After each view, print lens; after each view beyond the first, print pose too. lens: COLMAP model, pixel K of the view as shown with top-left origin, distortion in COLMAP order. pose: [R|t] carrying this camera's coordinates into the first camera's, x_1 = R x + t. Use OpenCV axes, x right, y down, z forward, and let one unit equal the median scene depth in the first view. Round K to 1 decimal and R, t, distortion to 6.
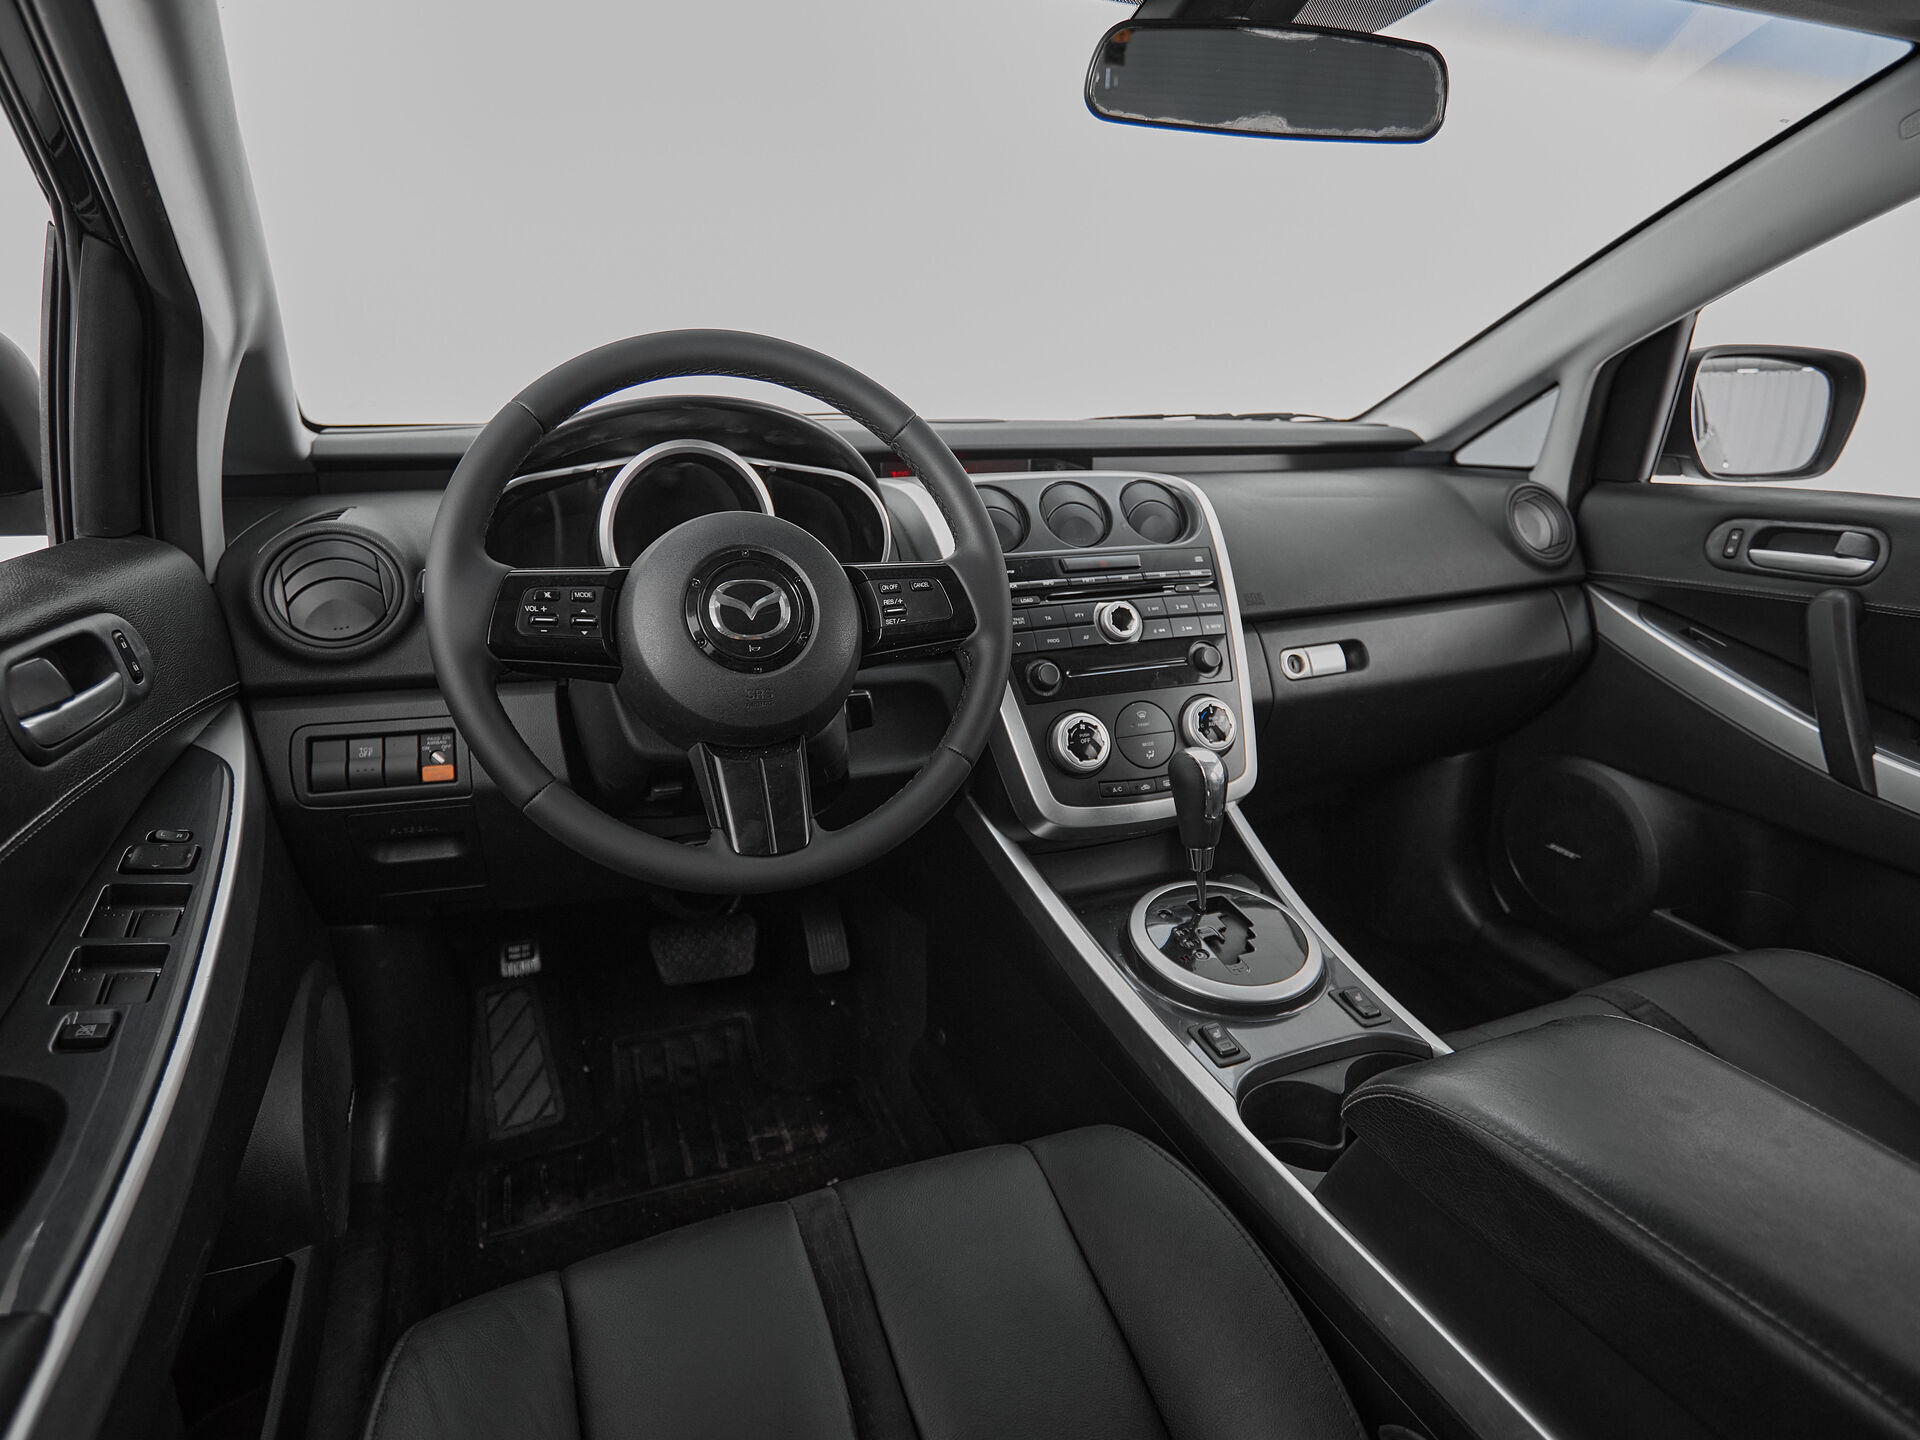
lens RADIAL K [[1074.3, 0, 971.5], [0, 1074.3, 720.2], [0, 0, 1]] dist [-0.004099, -0.001016]
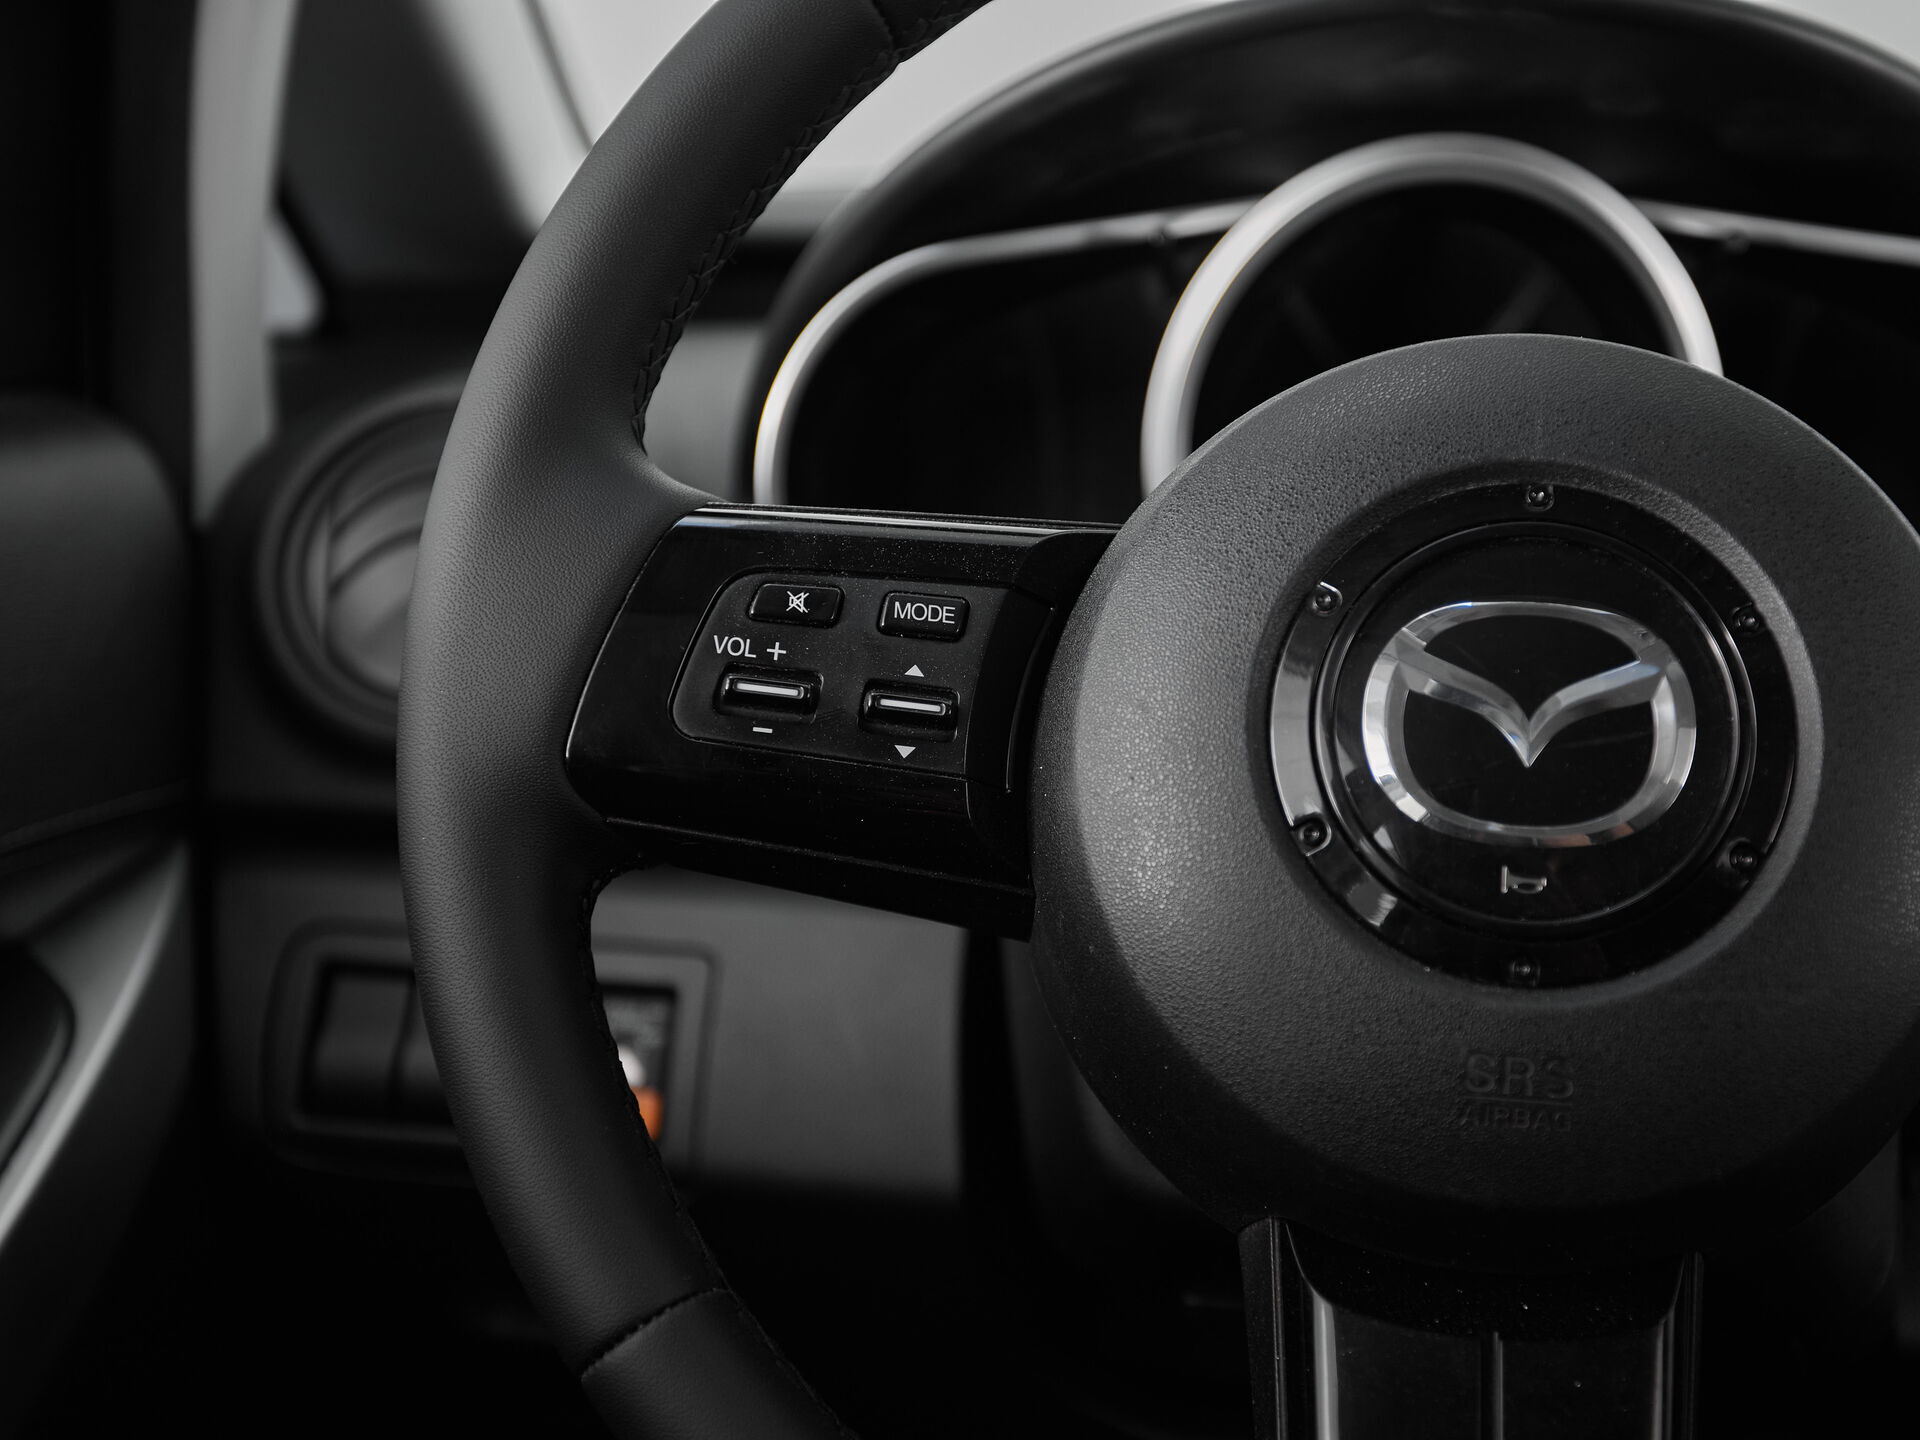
lens RADIAL K [[2418.2, 0, 1067.8], [0, 2418.2, 776.3], [0, 0, 1]] dist [0.008239, 0.012003]
pose [[0.887377, 0.101884, -0.449645, -0.034315], [-0.134674, 0.990022, -0.041454, -0.037336], [0.440936, 0.097341, 0.892245, 0.320567]]
